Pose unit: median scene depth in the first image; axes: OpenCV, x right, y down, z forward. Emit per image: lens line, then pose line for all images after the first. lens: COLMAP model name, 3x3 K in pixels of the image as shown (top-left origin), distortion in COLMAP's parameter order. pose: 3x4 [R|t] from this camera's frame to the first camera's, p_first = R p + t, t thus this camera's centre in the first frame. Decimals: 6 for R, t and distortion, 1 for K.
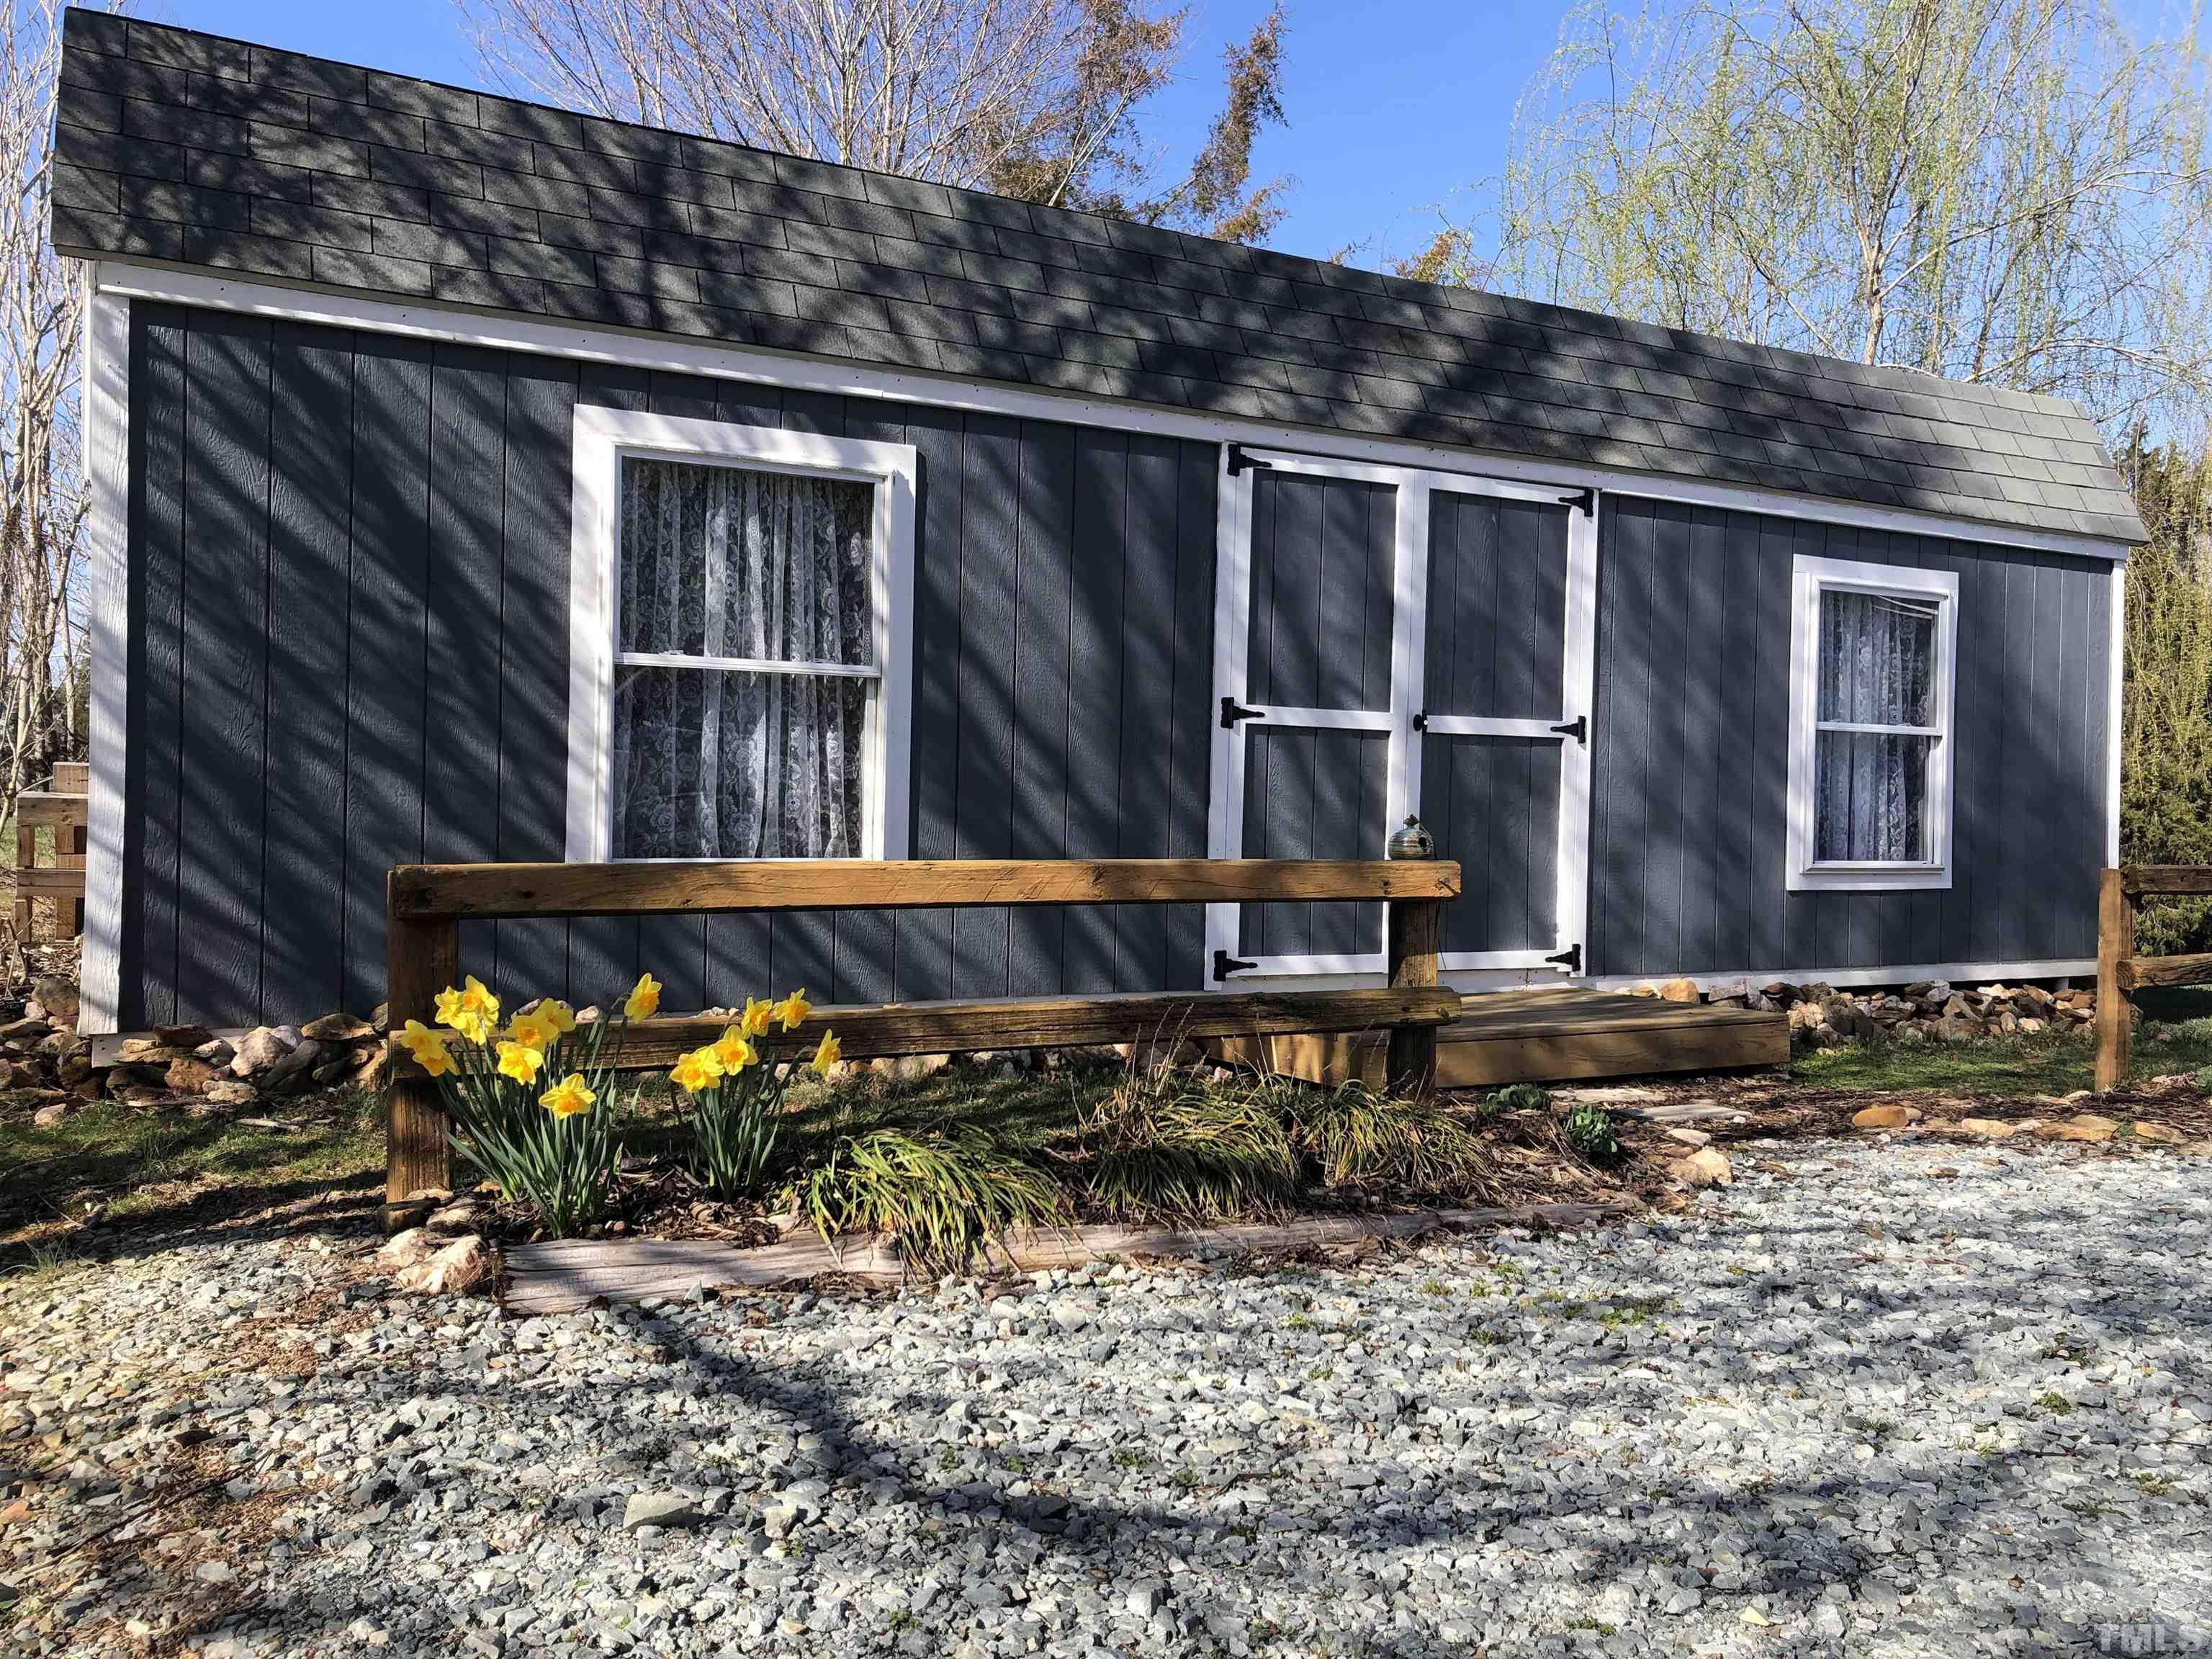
lens RADIAL K [[1805.8, 0, 1106.1], [0, 1805.8, 827.3], [0, 0, 1]] dist [0.015459, 0.012217]
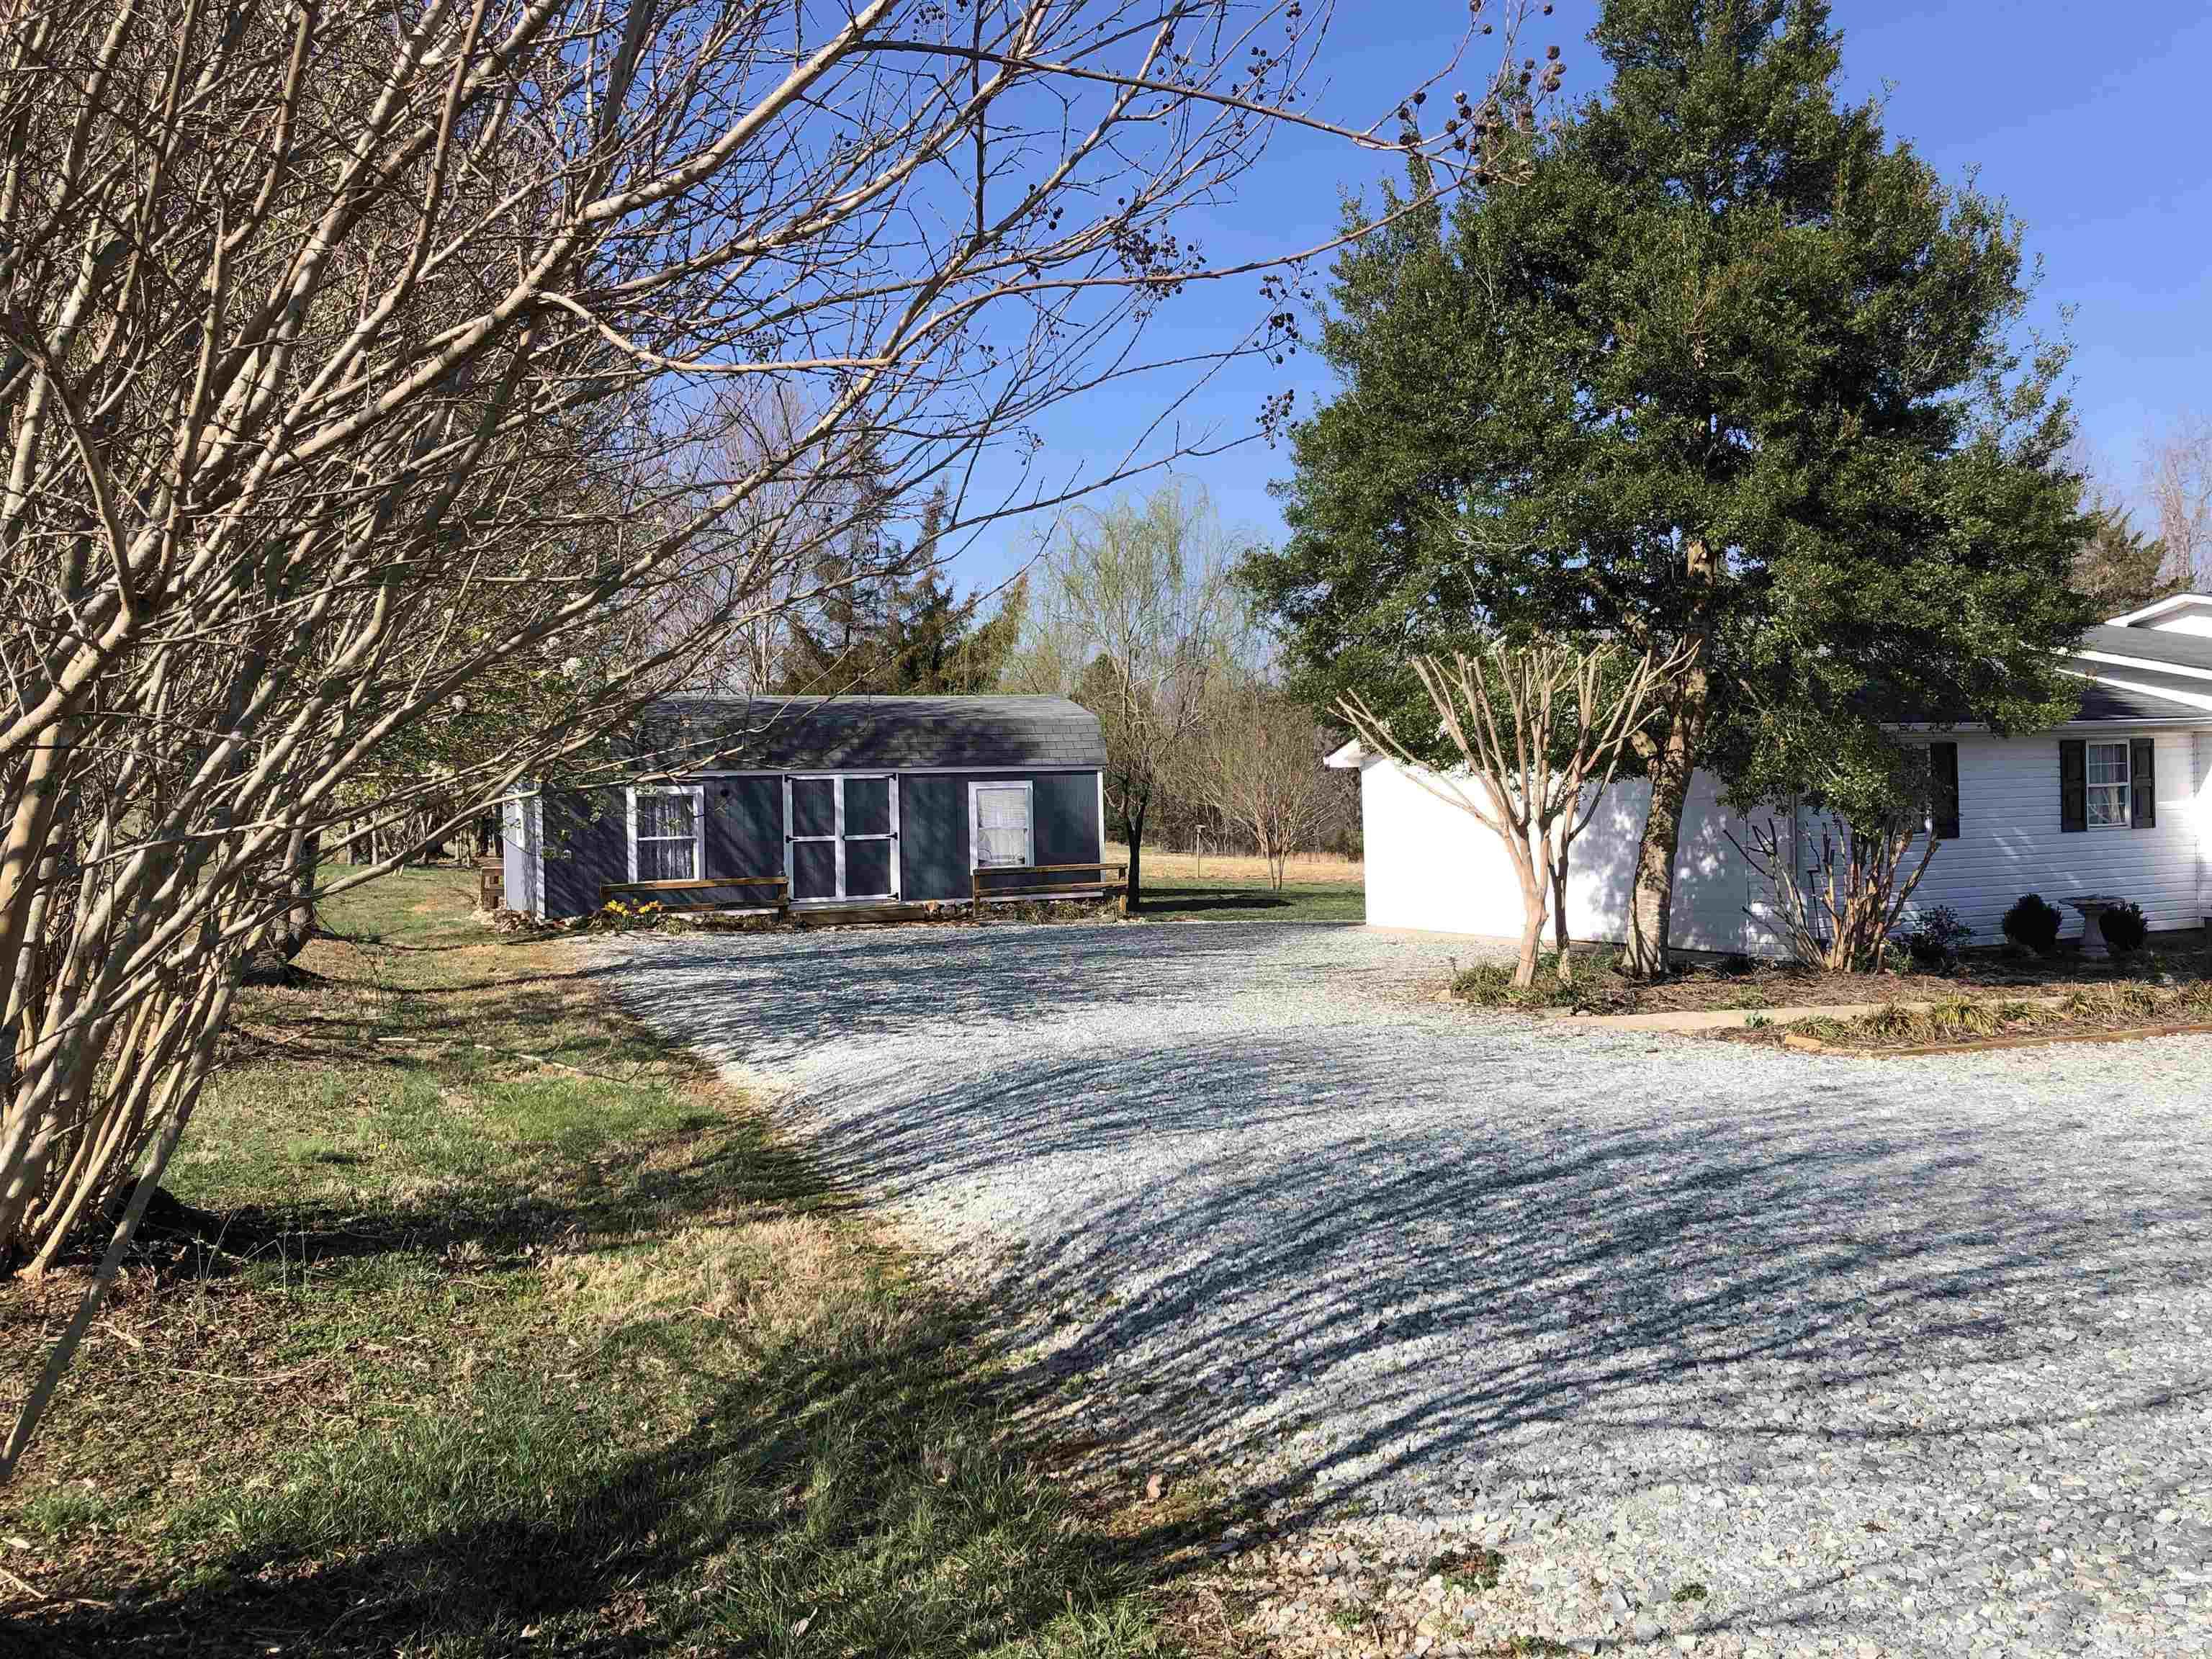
lens RADIAL K [[1805.8, 0, 1122.7], [0, 1805.8, 826.7], [0, 0, 1]] dist [0.015459, 0.012217]
pose [[0.998451, -0.040110, -0.038568, 1.169081], [0.040219, 0.999189, 0.002060, -0.083068], [0.038454, -0.003608, 0.999254, -3.641564]]
